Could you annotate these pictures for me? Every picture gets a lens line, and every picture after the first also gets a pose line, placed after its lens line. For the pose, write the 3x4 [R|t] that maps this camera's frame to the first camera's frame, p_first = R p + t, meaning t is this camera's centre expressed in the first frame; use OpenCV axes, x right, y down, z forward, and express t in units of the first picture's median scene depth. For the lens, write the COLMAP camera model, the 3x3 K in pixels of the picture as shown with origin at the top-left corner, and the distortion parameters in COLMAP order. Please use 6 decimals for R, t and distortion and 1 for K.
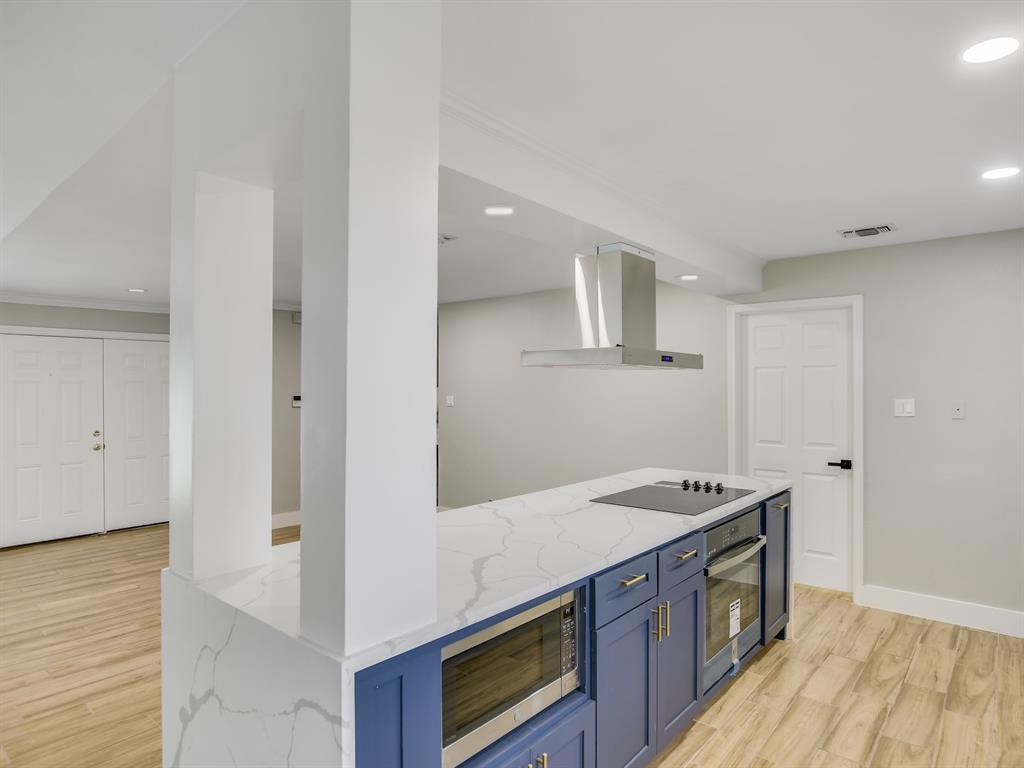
lens RADIAL K [[597.5, 0, 511.7], [0, 597.5, 385.8], [0, 0, 1]] dist [-0.027201, 0.005830]
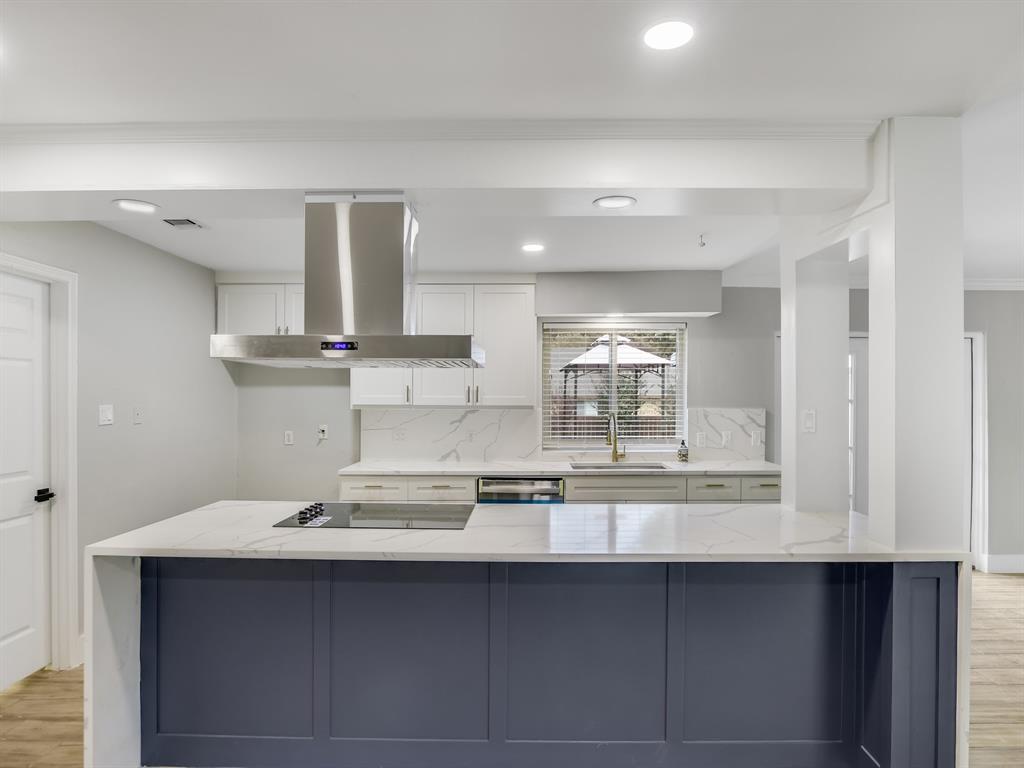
lens RADIAL K [[597.5, 0, 530.8], [0, 597.5, 389.5], [0, 0, 1]] dist [-0.027201, 0.005830]
pose [[-0.644116, 0.005140, 0.764910, -0.498258], [-0.009509, 0.999846, -0.014726, 0.008545], [-0.764868, -0.016758, -0.643968, 1.306080]]
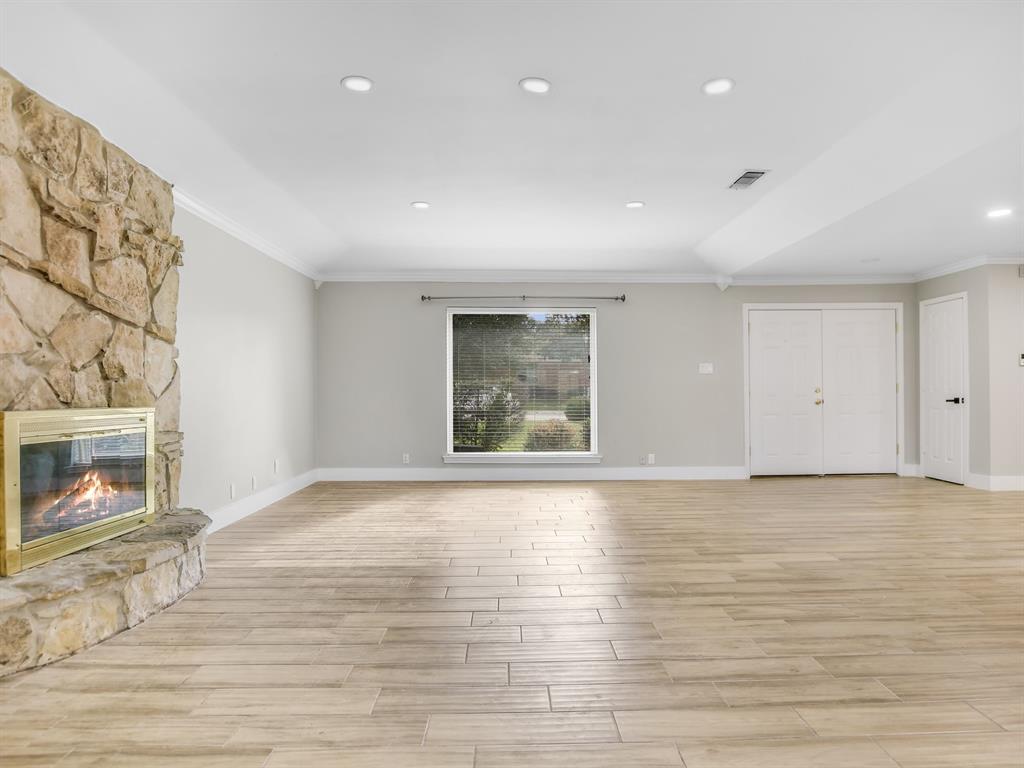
lens RADIAL K [[597.5, 0, 521.8], [0, 597.5, 385.3], [0, 0, 1]] dist [-0.027201, 0.005830]
pose [[0.666326, -0.002504, -0.745657, -0.405810], [0.008629, 0.999953, 0.004353, 0.115280], [0.745611, -0.009335, 0.666316, -0.430124]]
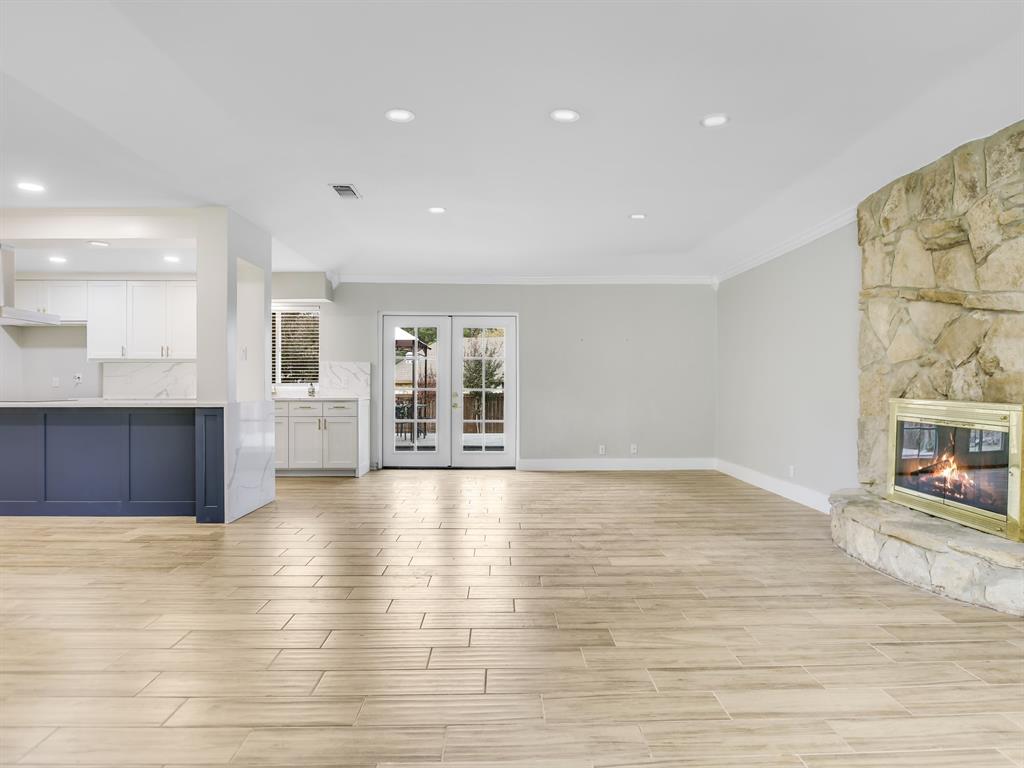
lens RADIAL K [[597.5, 0, 519.1], [0, 597.5, 387.1], [0, 0, 1]] dist [-0.027201, 0.005830]
pose [[-0.674998, -0.000917, 0.737819, -1.832846], [-0.006317, 0.999970, -0.004536, 0.135828], [-0.737792, -0.007722, -0.674984, 0.996456]]
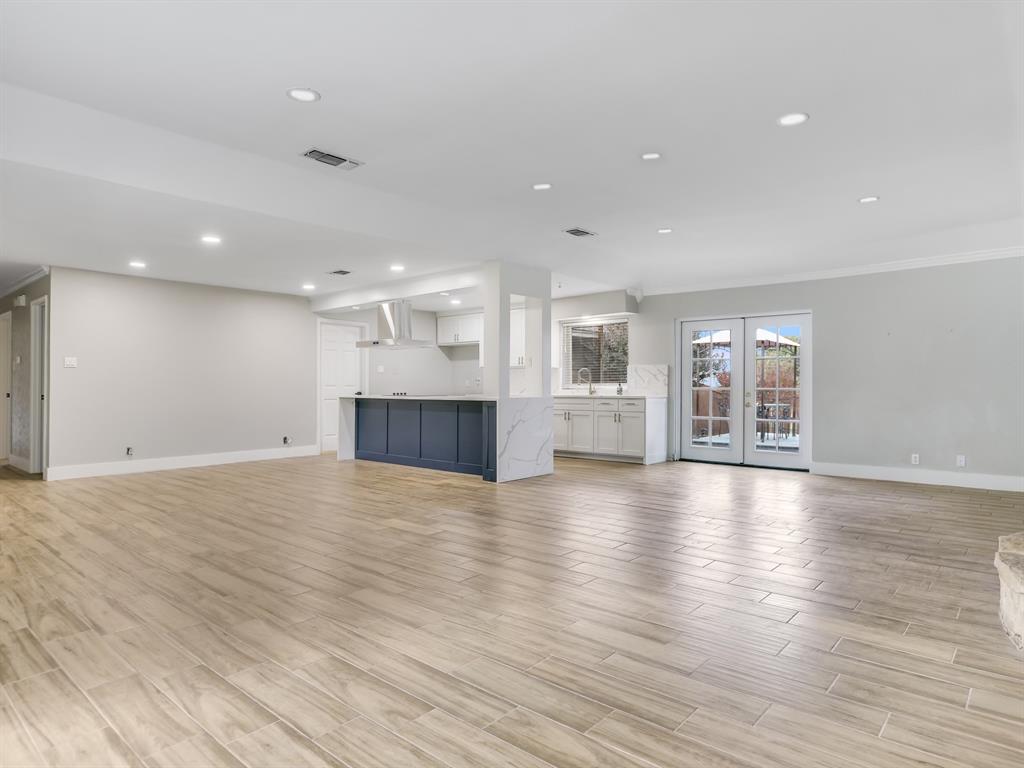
lens RADIAL K [[597.5, 0, 538.7], [0, 597.5, 378.2], [0, 0, 1]] dist [-0.027201, 0.005830]
pose [[-0.030527, 0.014943, 0.999422, -2.346328], [-0.007099, 0.999860, -0.015166, 0.134917], [-0.999509, -0.007558, -0.030417, 0.479861]]
